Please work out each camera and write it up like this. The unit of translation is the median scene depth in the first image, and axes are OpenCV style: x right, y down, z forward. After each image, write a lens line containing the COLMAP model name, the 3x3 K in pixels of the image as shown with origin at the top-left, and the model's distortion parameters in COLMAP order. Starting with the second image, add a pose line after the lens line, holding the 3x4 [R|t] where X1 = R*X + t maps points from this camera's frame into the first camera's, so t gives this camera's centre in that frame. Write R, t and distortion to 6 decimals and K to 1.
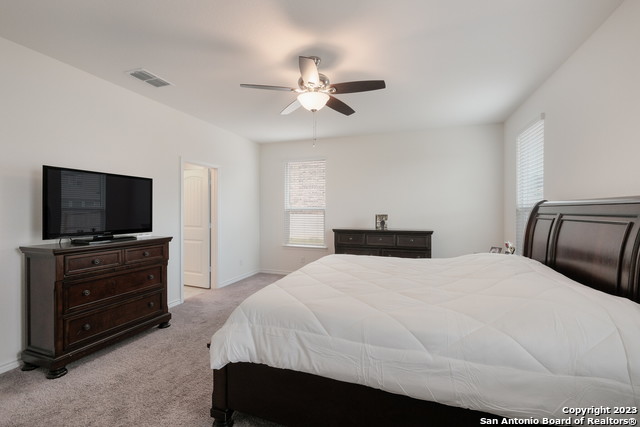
lens RADIAL K [[279.7, 0, 320.5], [0, 279.7, 210.5], [0, 0, 1]] dist [-0.001024, 0.000075]
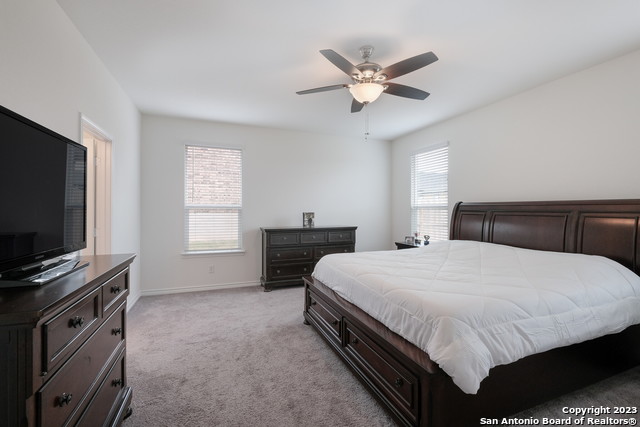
lens RADIAL K [[279.7, 0, 320.5], [0, 279.7, 210.5], [0, 0, 1]] dist [-0.001024, 0.000075]
pose [[0.755536, -0.001269, 0.655106, -0.455536], [-0.003081, 0.999980, 0.005490, 0.001727], [-0.655100, -0.006167, 0.755517, 0.233554]]
